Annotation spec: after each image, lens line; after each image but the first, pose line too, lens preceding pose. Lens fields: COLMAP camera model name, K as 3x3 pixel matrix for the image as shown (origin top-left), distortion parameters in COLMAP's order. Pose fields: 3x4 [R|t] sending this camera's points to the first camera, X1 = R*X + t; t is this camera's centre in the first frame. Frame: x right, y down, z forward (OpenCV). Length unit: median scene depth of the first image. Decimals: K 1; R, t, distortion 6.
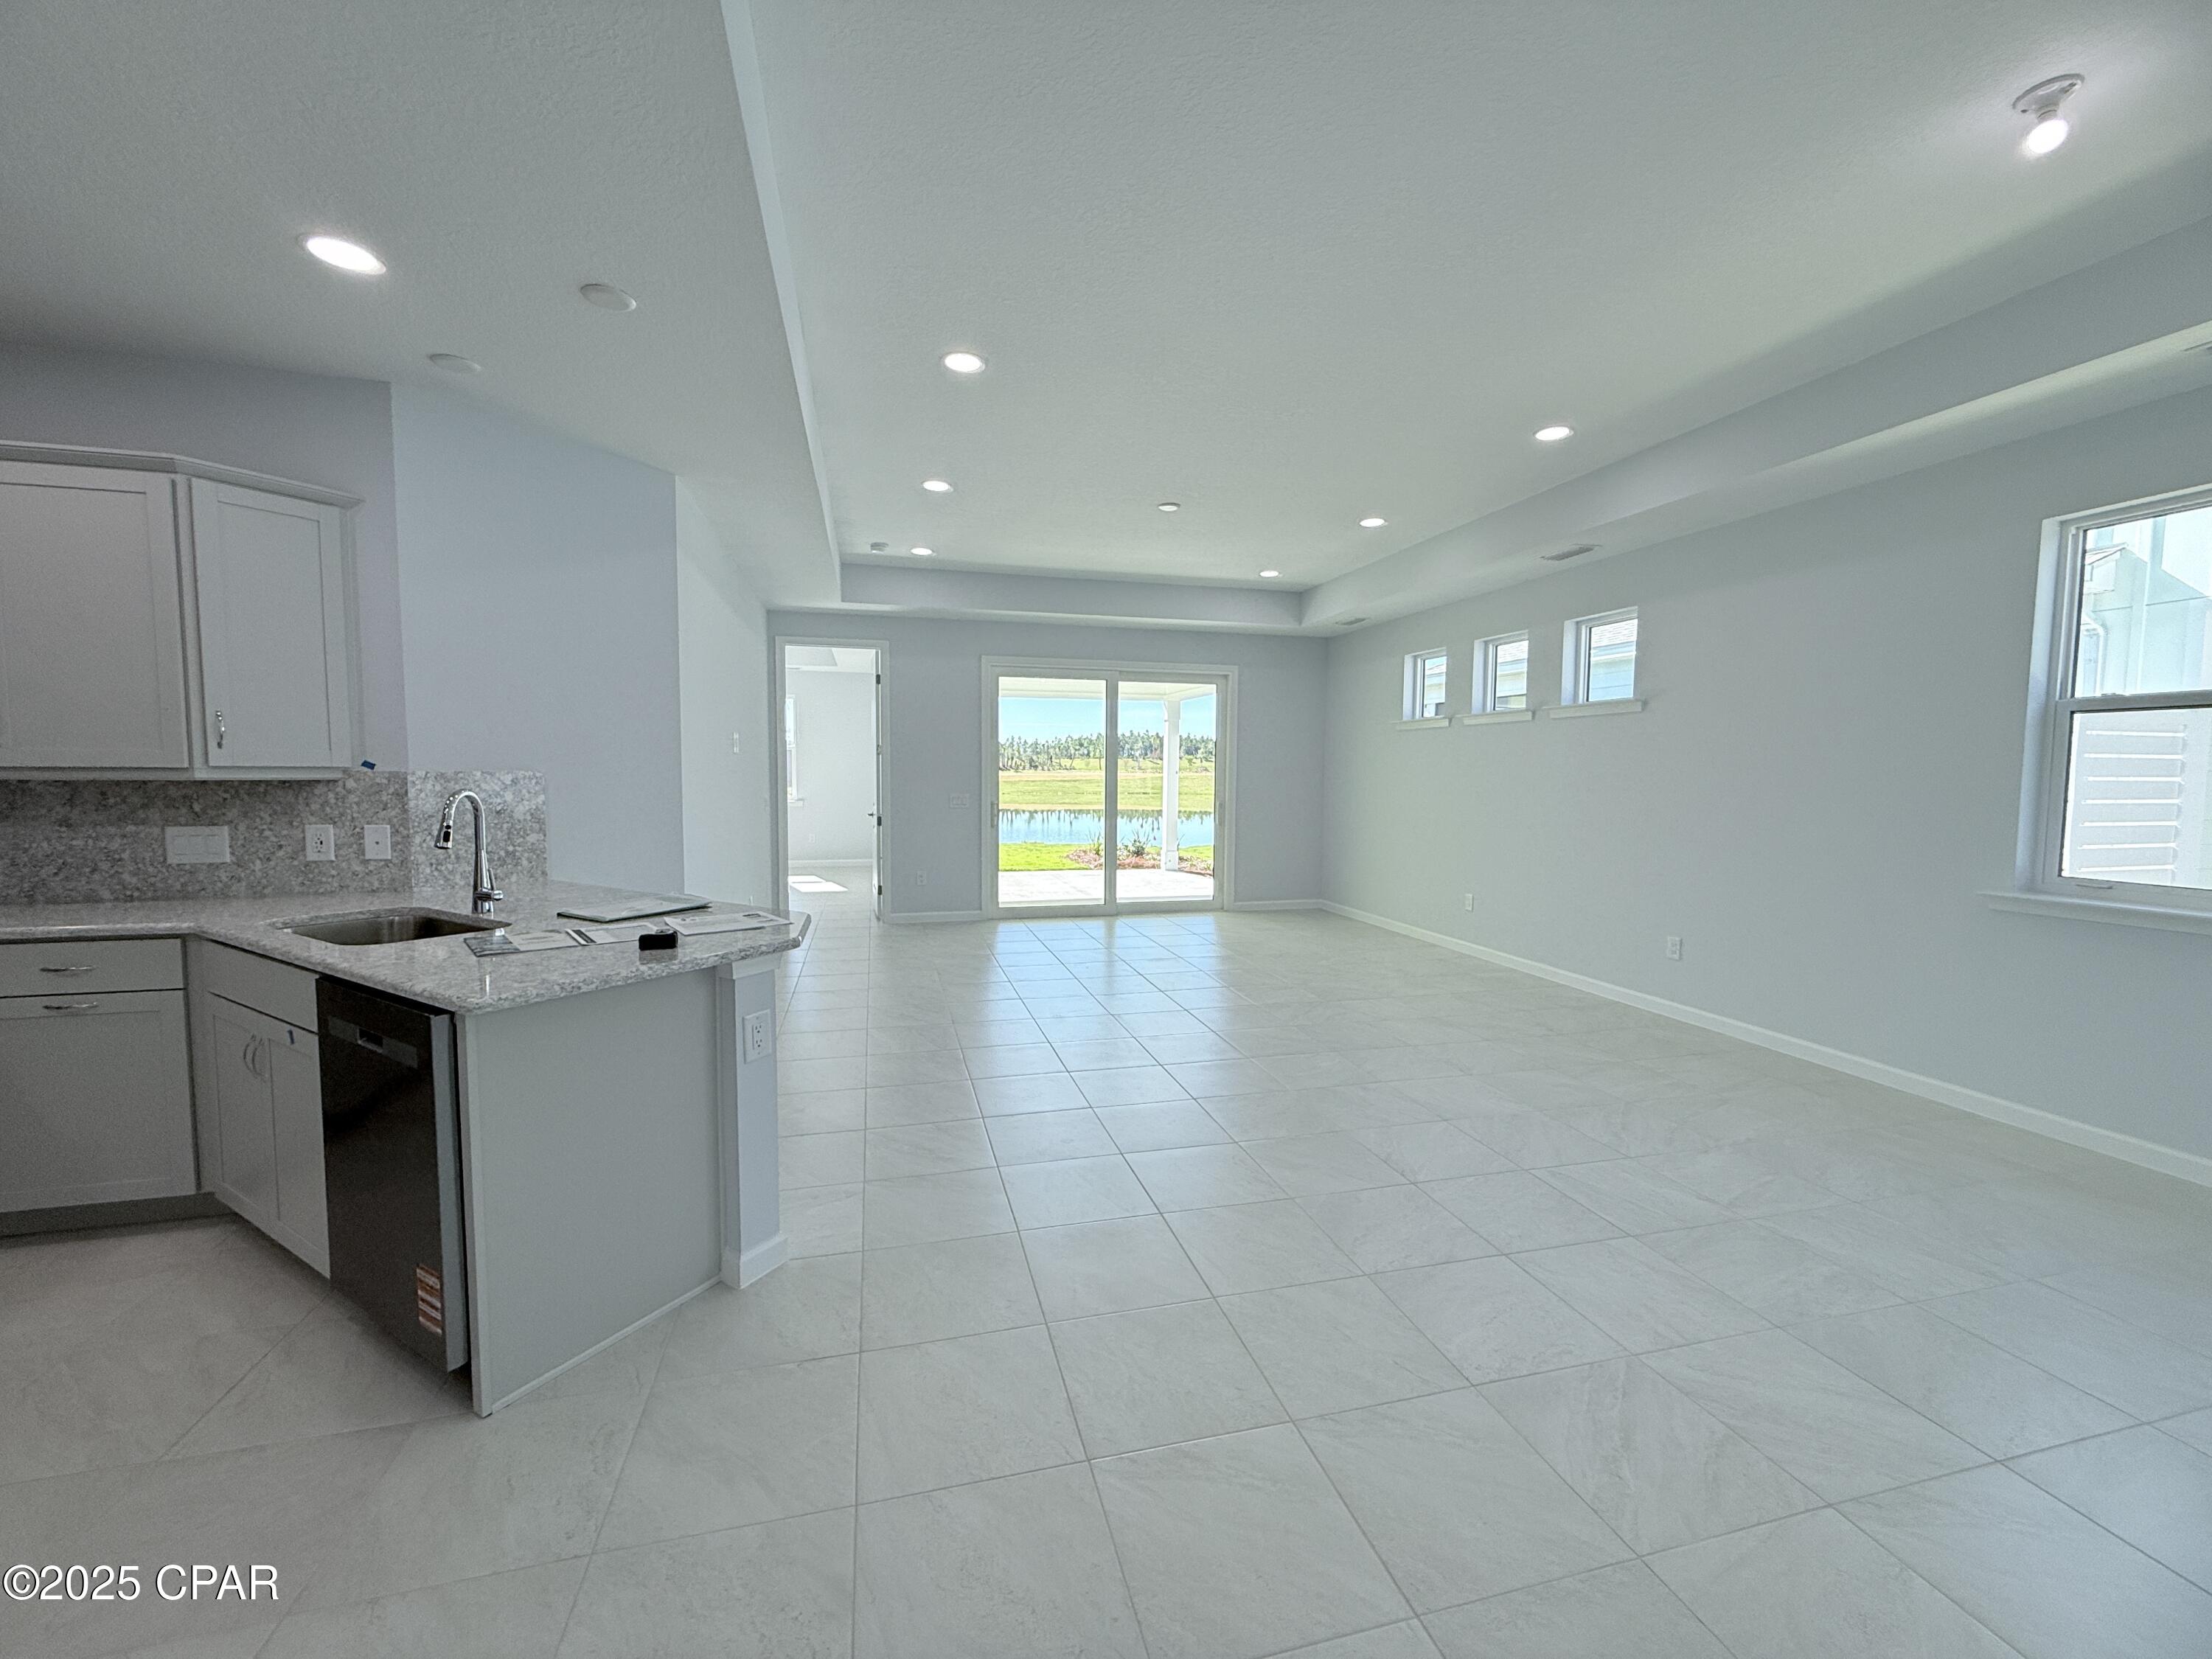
lens RADIAL K [[887.1, 0, 1098.7], [0, 887.1, 828.1], [0, 0, 1]] dist [-0.001693, -0.000071]
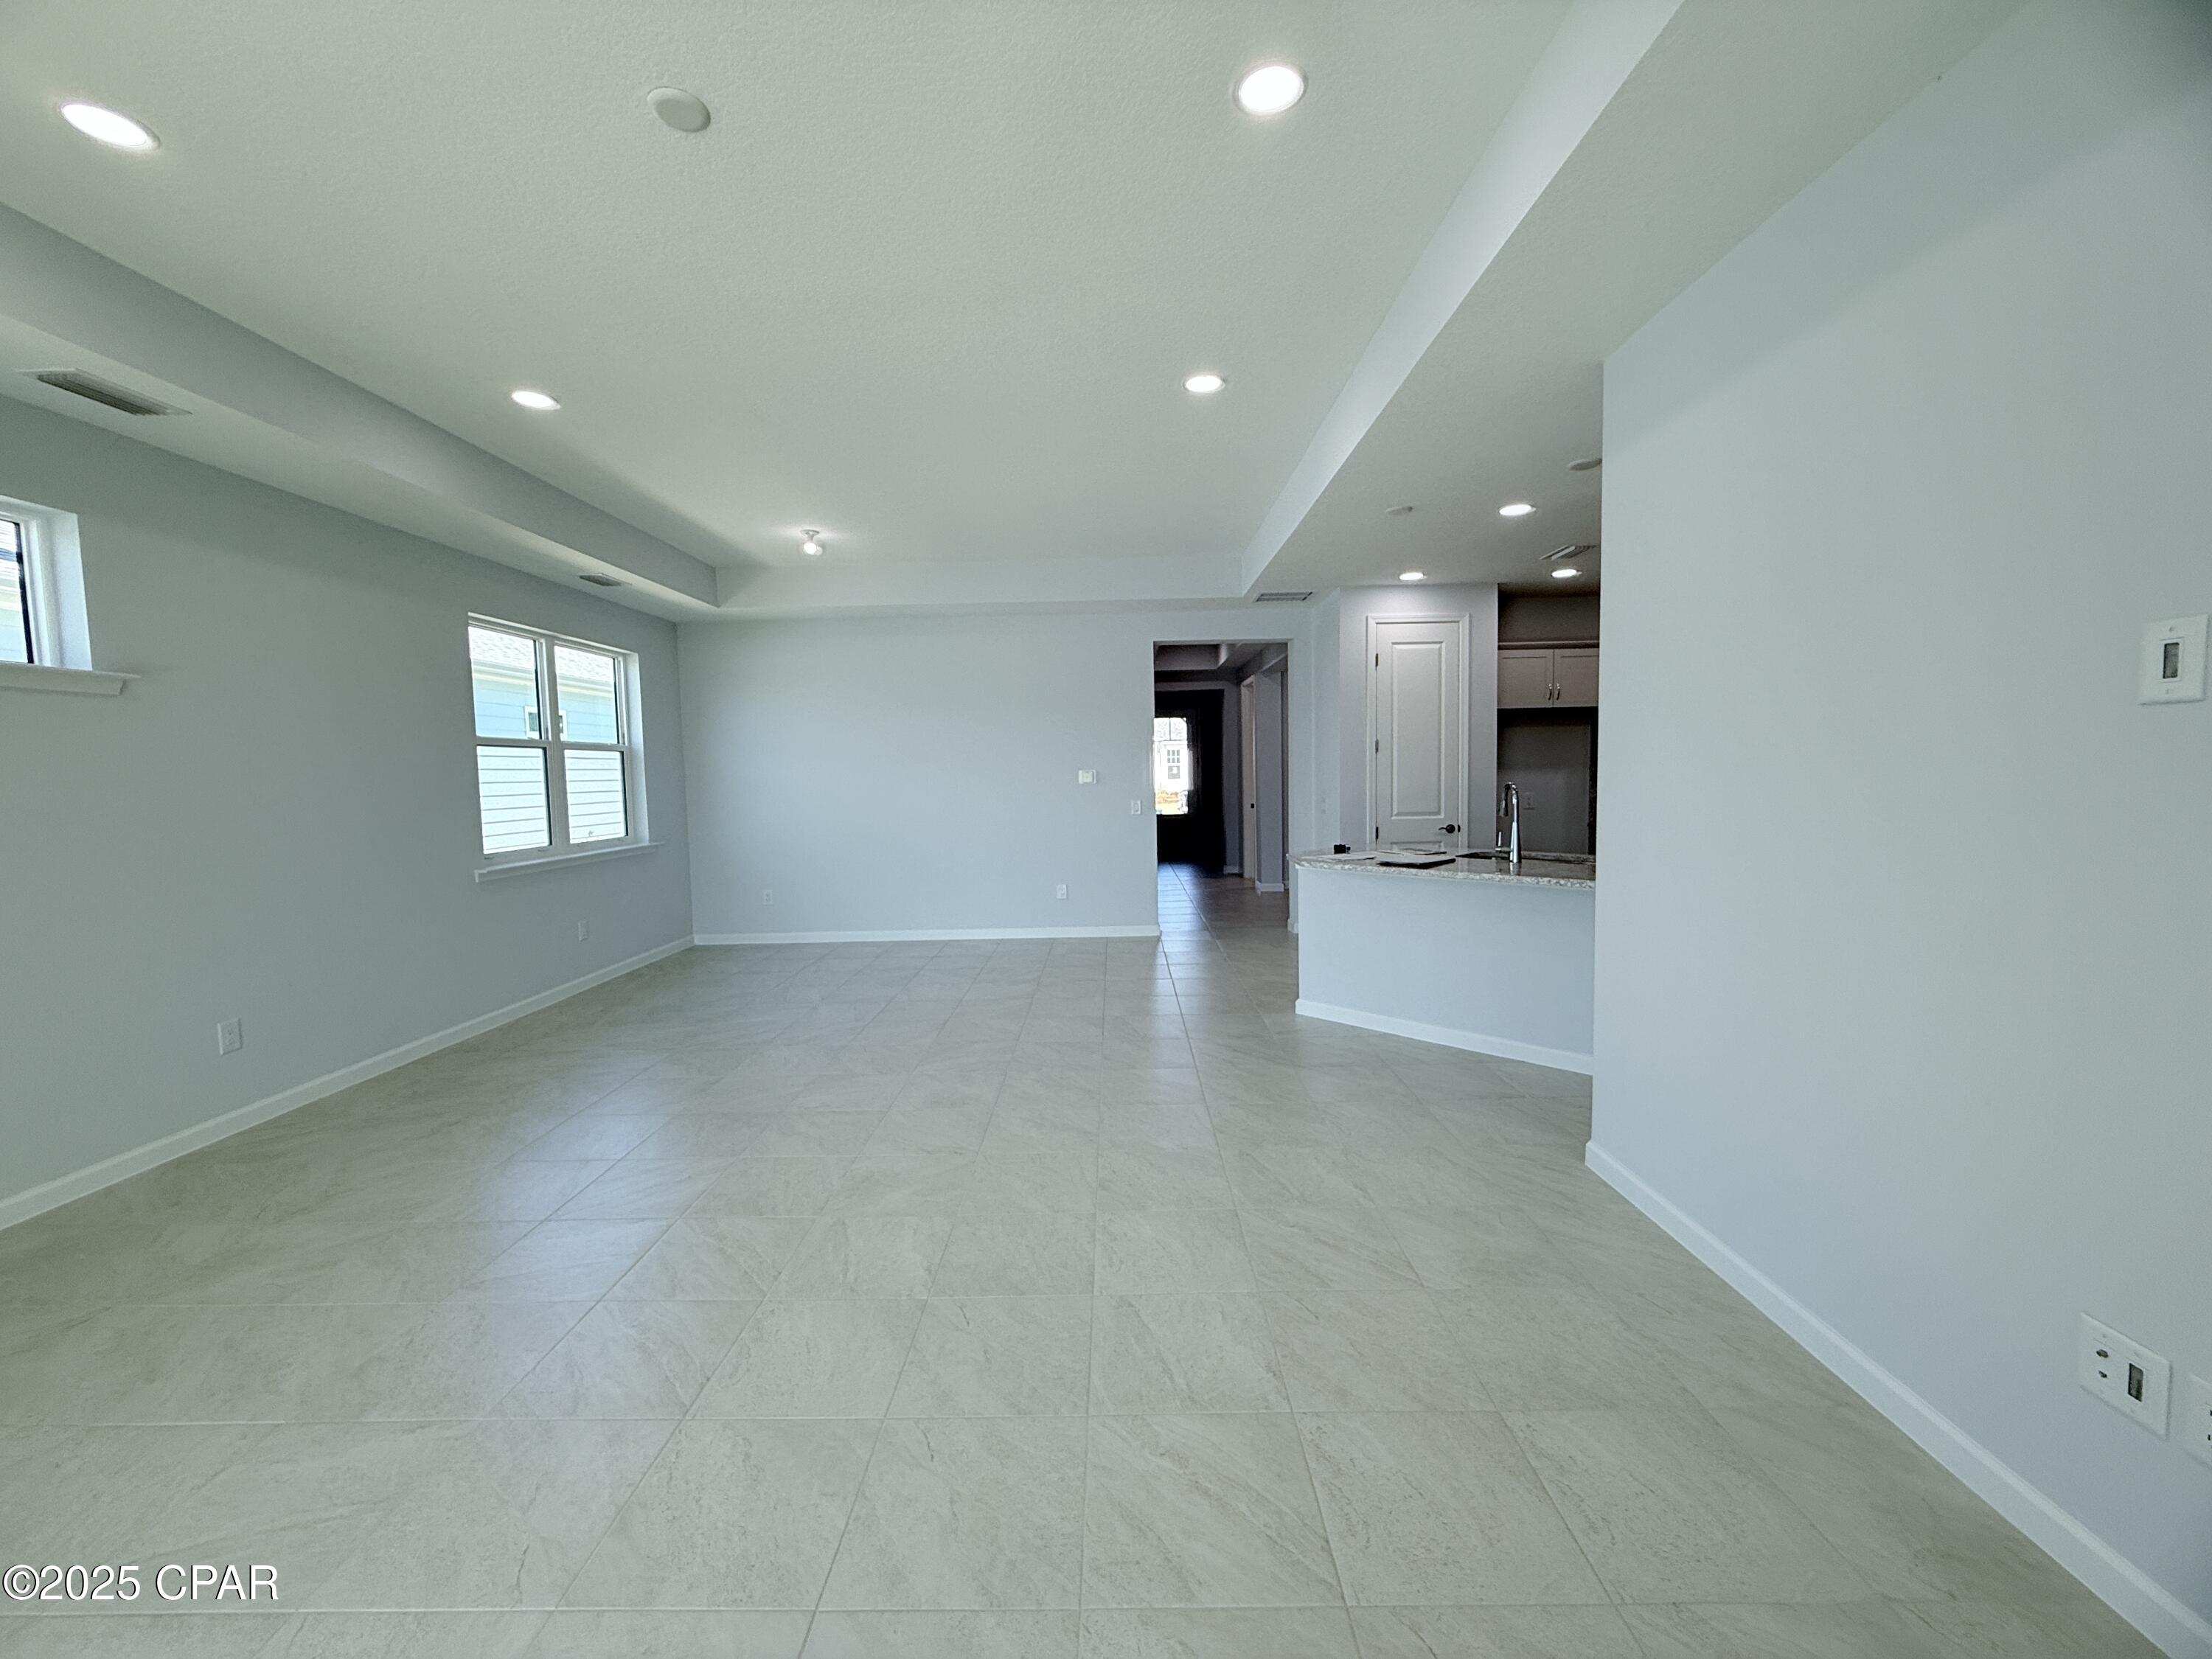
lens RADIAL K [[887.1, 0, 1109.5], [0, 887.1, 825.7], [0, 0, 1]] dist [-0.001693, -0.000071]
pose [[-0.967833, -0.003668, 0.251568, -0.192244], [0.028696, 0.991759, 0.124862, -0.090043], [-0.249953, 0.128064, -0.959752, 1.301012]]
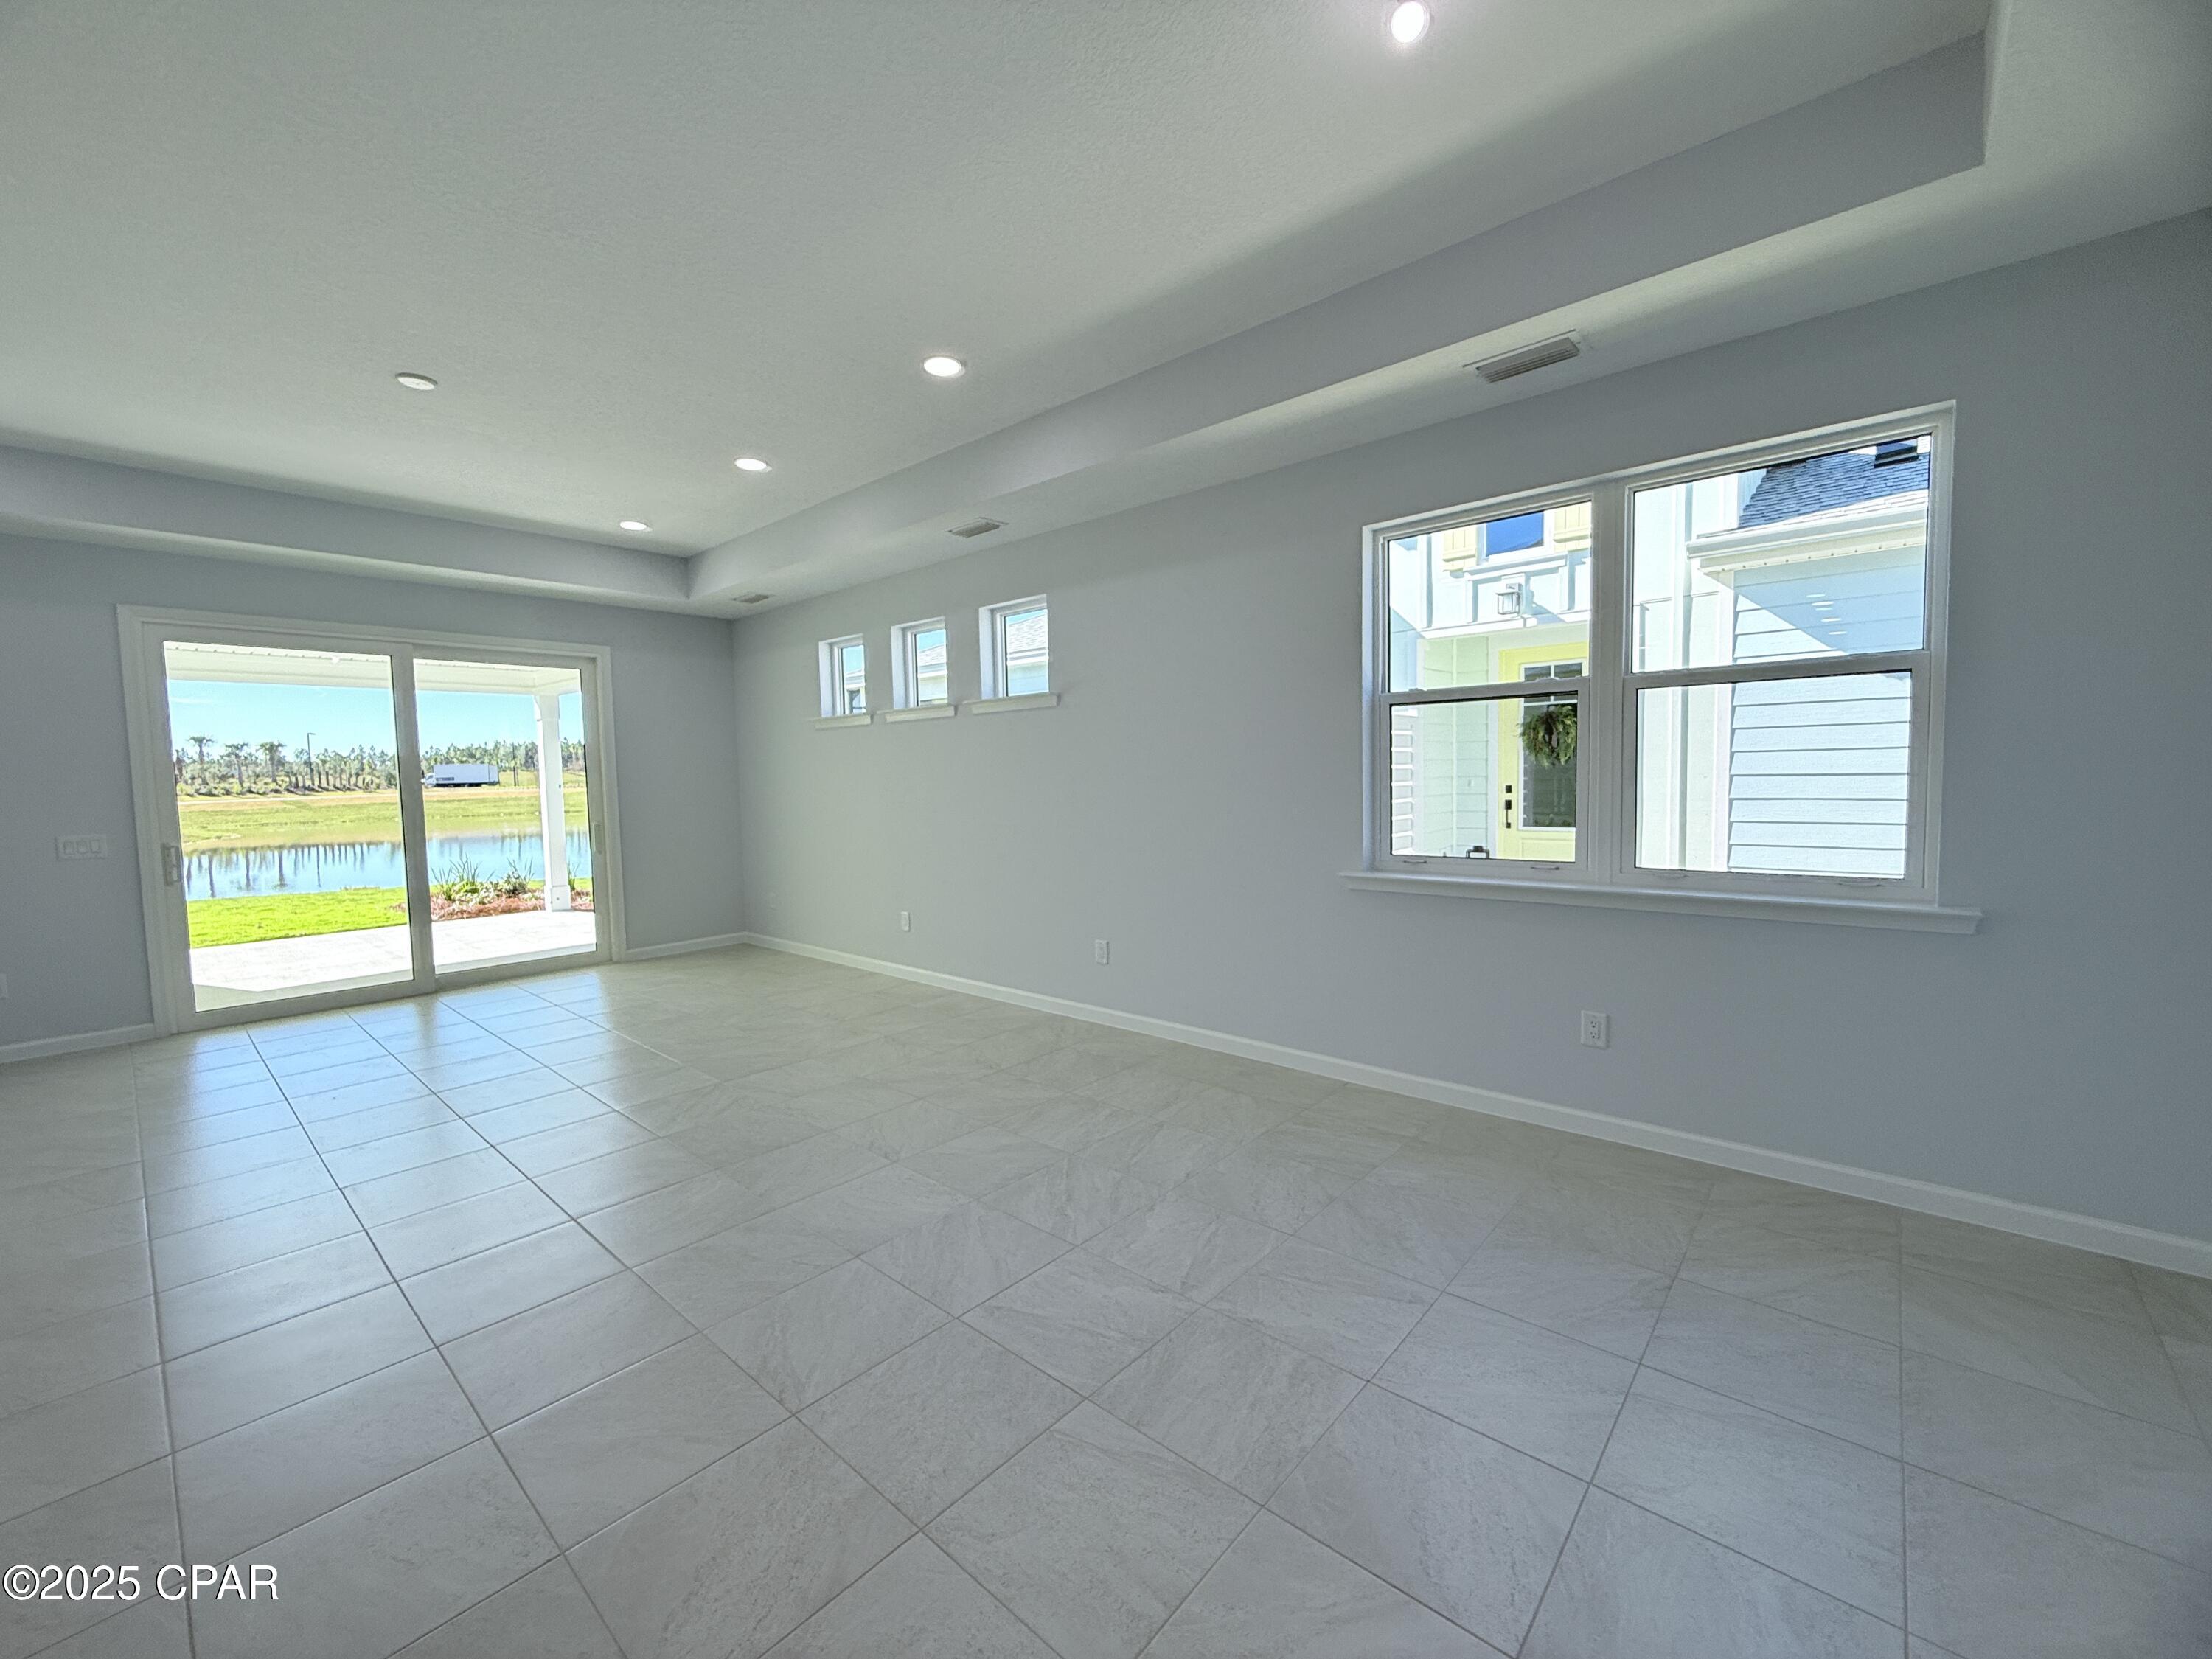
lens RADIAL K [[887.1, 0, 1111.1], [0, 887.1, 831.4], [0, 0, 1]] dist [-0.001693, -0.000071]
pose [[0.824098, -0.061544, 0.563093, 0.107901], [0.063848, 0.997837, 0.015617, -0.008482], [-0.562837, 0.023082, 0.826246, 0.171194]]
